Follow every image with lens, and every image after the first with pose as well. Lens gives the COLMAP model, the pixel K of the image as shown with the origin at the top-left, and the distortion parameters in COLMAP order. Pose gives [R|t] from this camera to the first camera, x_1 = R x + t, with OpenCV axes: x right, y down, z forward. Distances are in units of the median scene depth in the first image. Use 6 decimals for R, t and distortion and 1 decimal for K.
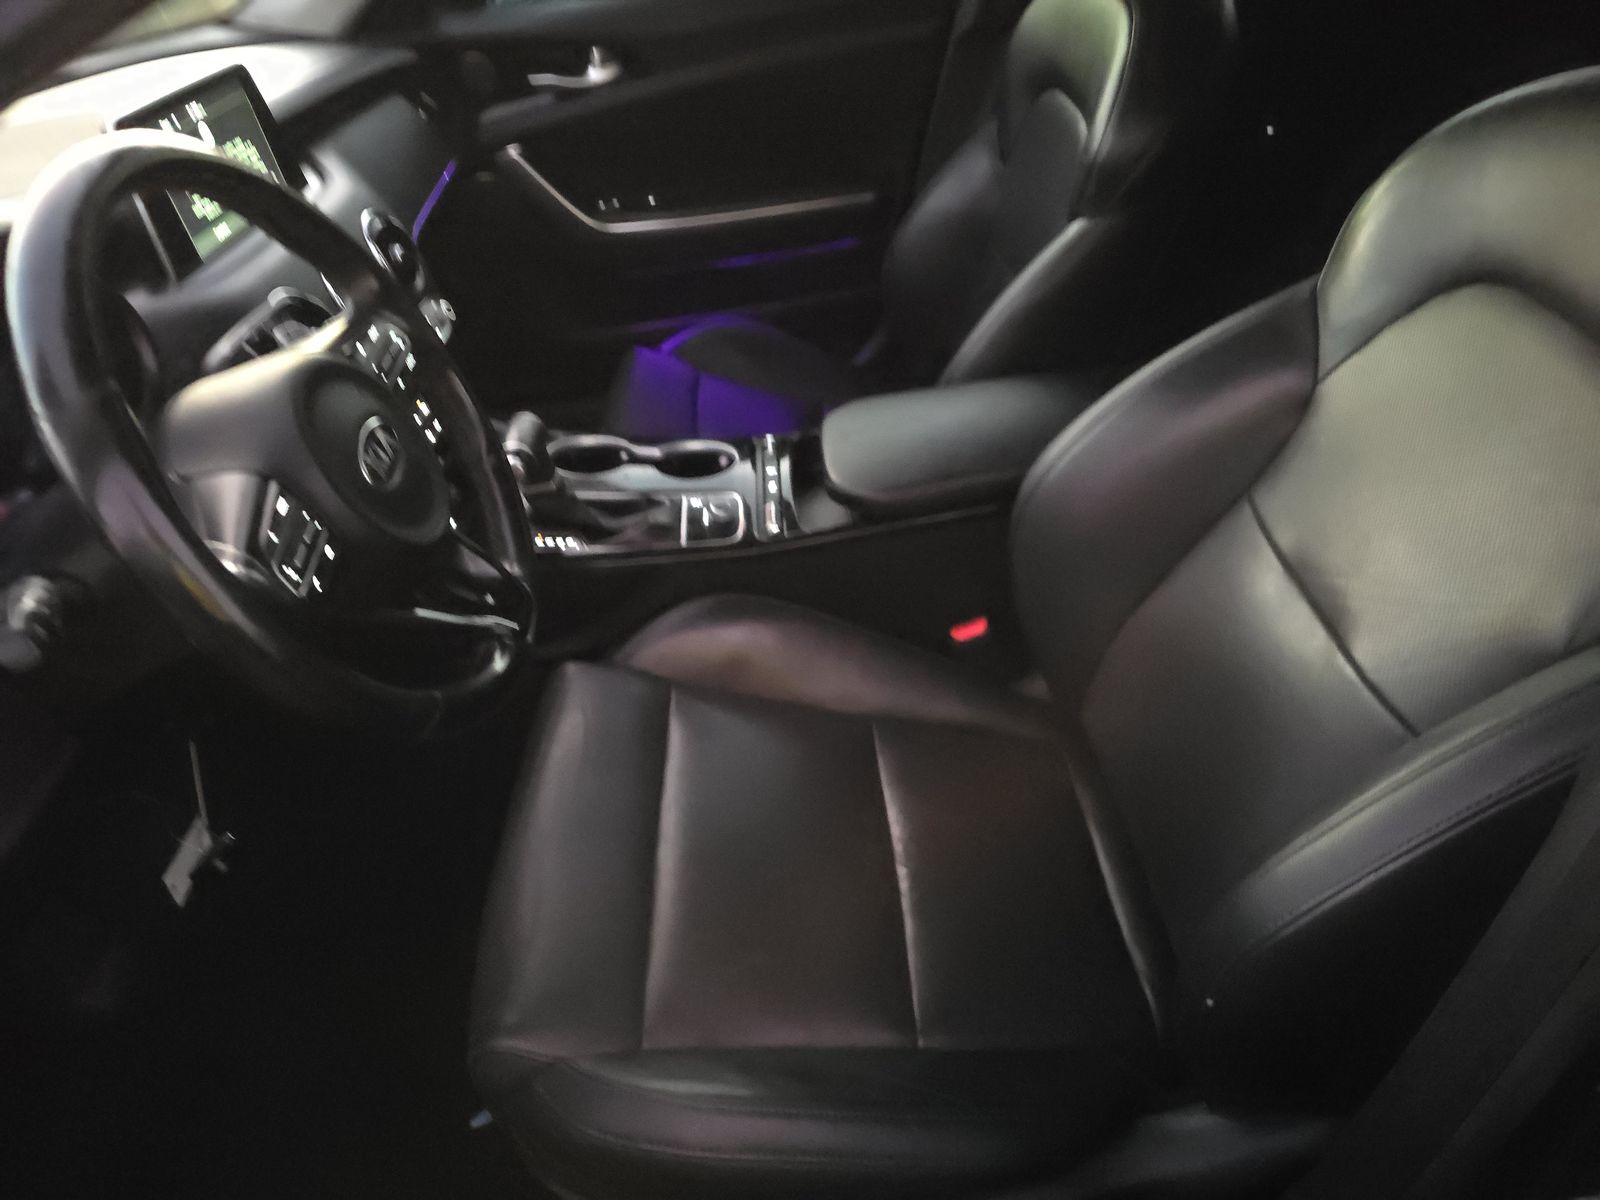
lens RADIAL K [[1094.1, 0, 800.0], [0, 1094.1, 600.0], [0, 0, 1]] dist [0.000511, -0.000296]
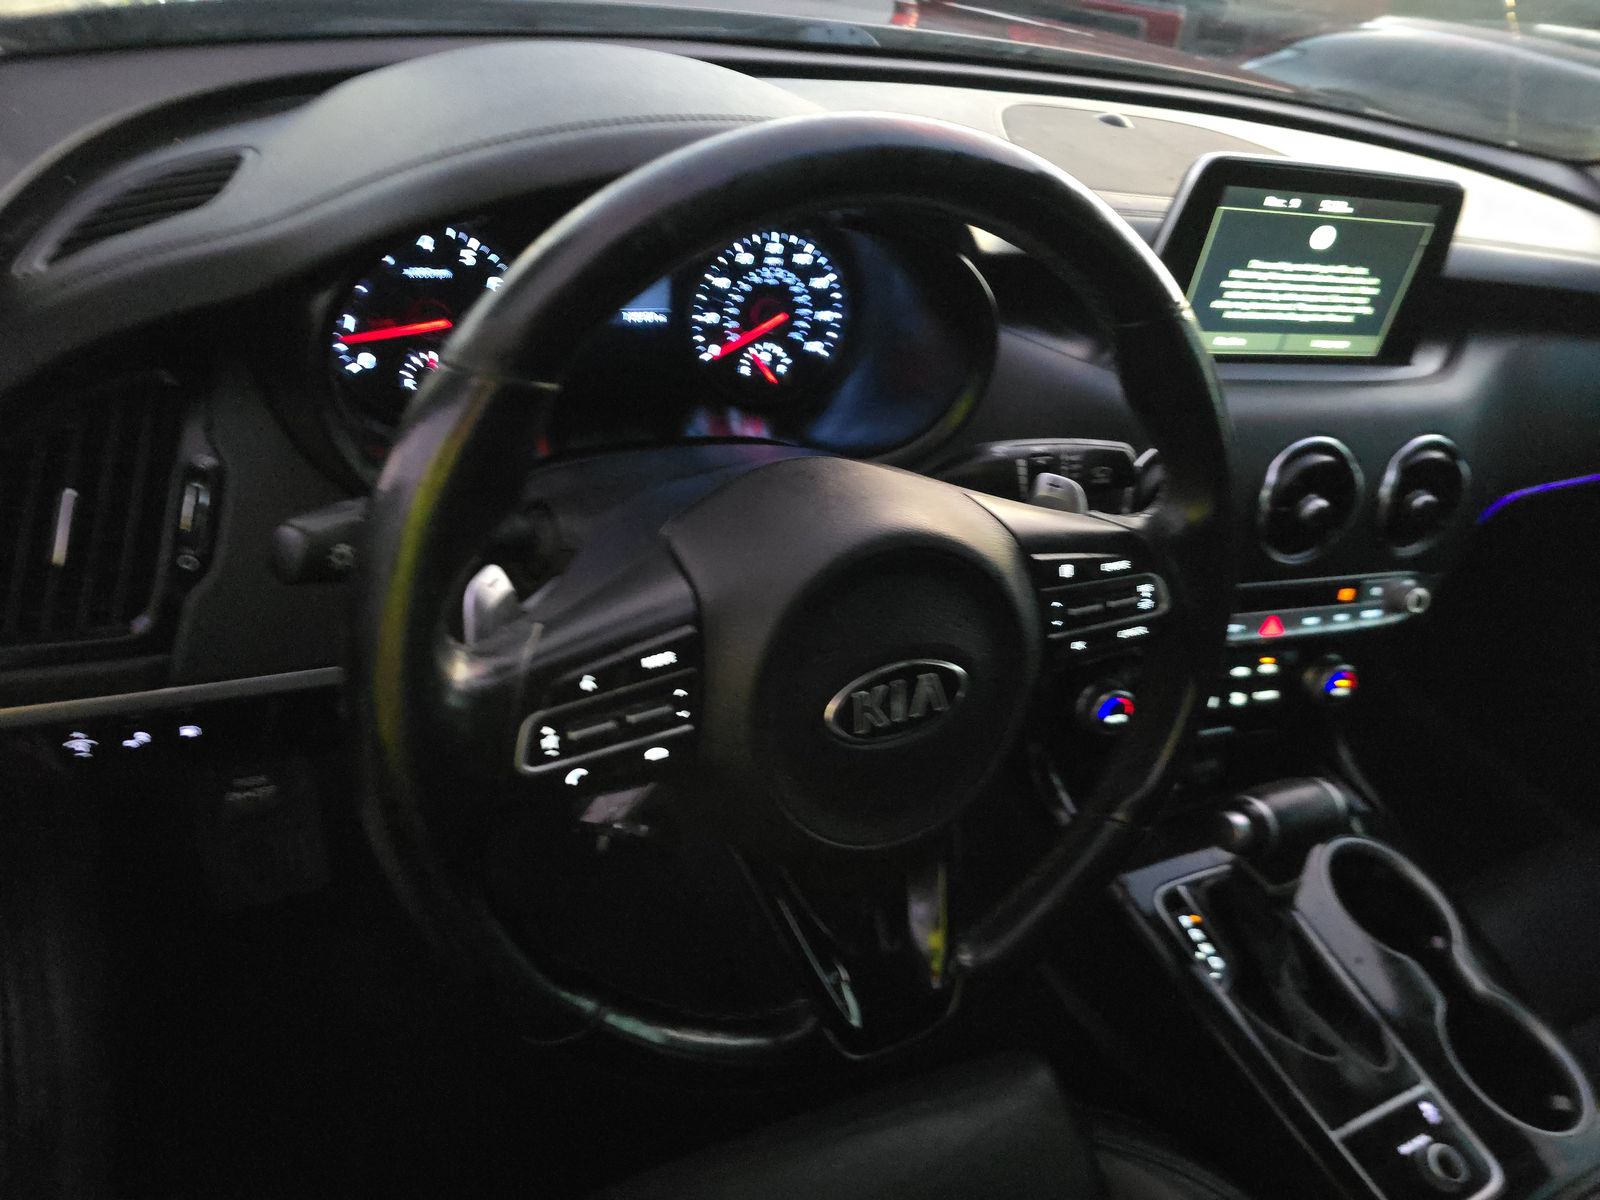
lens RADIAL K [[1094.1, 0, 800.0], [0, 1094.1, 600.0], [0, 0, 1]] dist [0.000511, -0.000296]
pose [[0.353083, 0.677585, -0.645144, -0.024012], [-0.716579, 0.639203, 0.279167, -0.194866], [0.601538, 0.363727, 0.711235, 0.314296]]
